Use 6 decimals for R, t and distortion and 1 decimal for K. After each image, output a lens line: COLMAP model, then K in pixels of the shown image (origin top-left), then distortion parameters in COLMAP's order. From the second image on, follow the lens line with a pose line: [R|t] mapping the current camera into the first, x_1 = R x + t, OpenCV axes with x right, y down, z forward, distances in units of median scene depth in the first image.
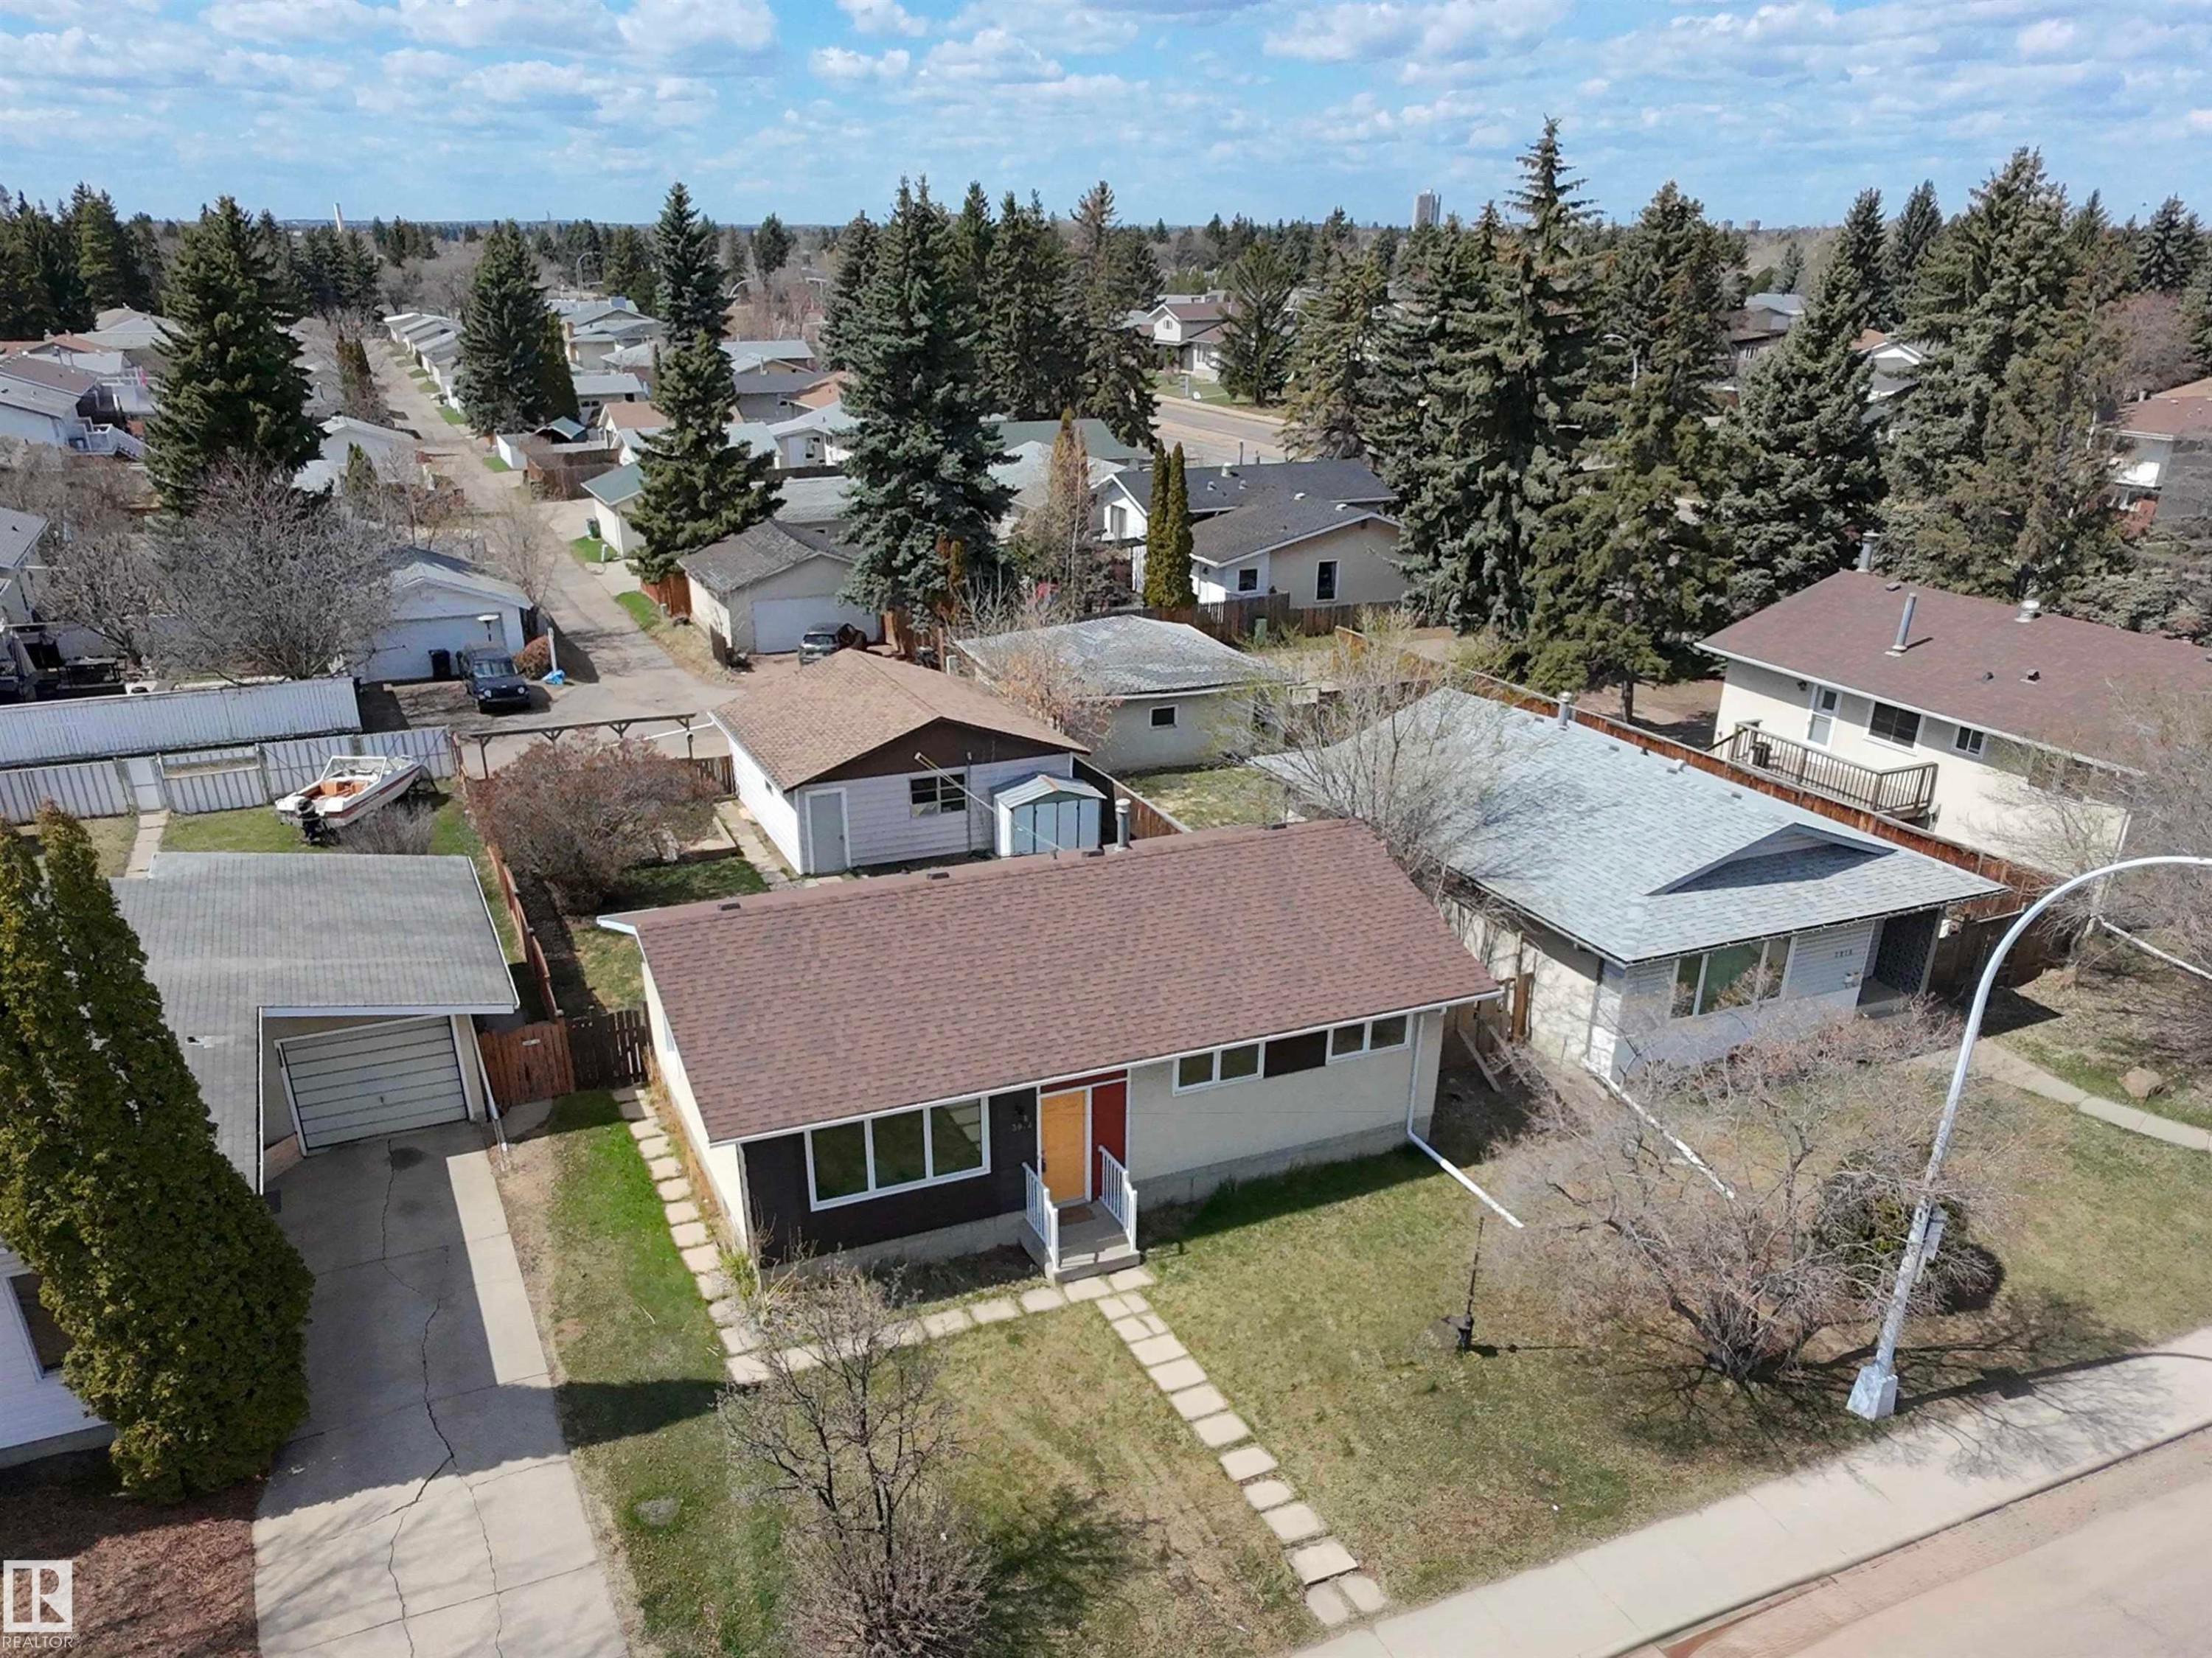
lens RADIAL K [[1730.0, 0, 1099.4], [0, 1730.0, 829.8], [0, 0, 1]] dist [-0.004530, 0.001690]
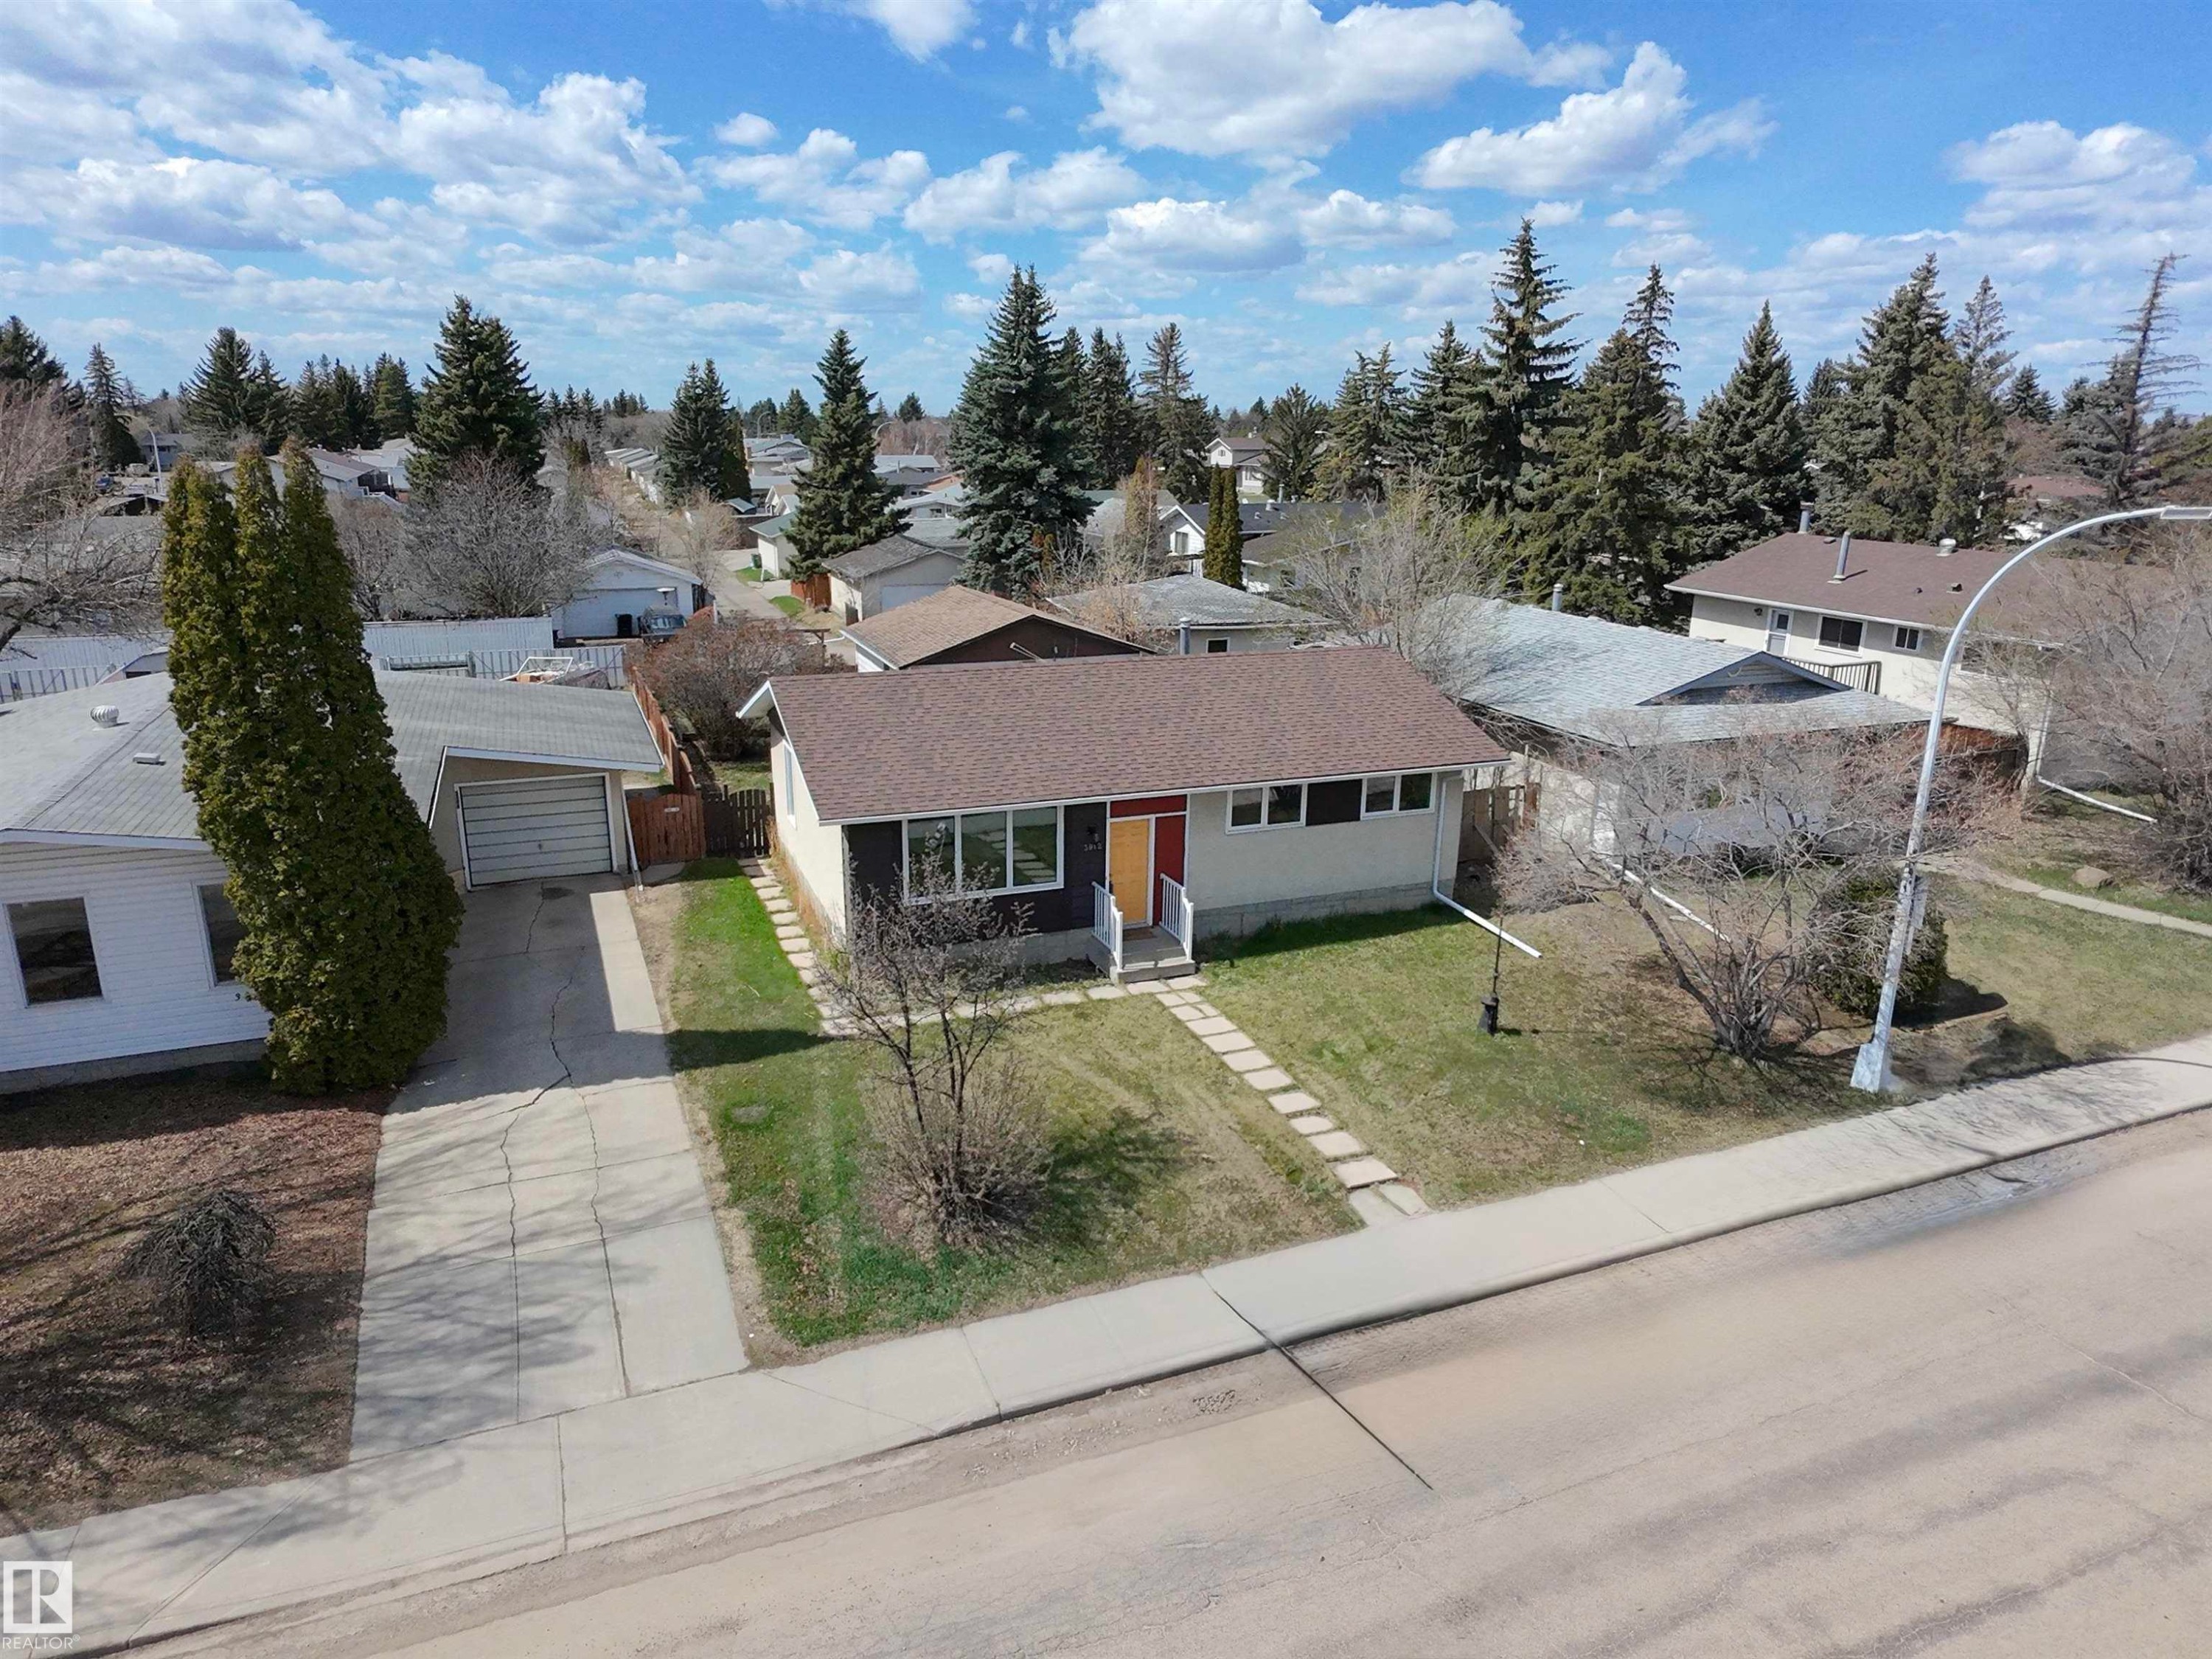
lens RADIAL K [[1424.5, 0, 1115.7], [0, 1424.5, 827.7], [0, 0, 1]] dist [-0.002798, -0.001369]
pose [[0.999328, 0.015914, -0.033025, 0.001405], [-0.022261, 0.979178, -0.201780, 0.335795], [0.029126, 0.202380, 0.978874, 0.078399]]
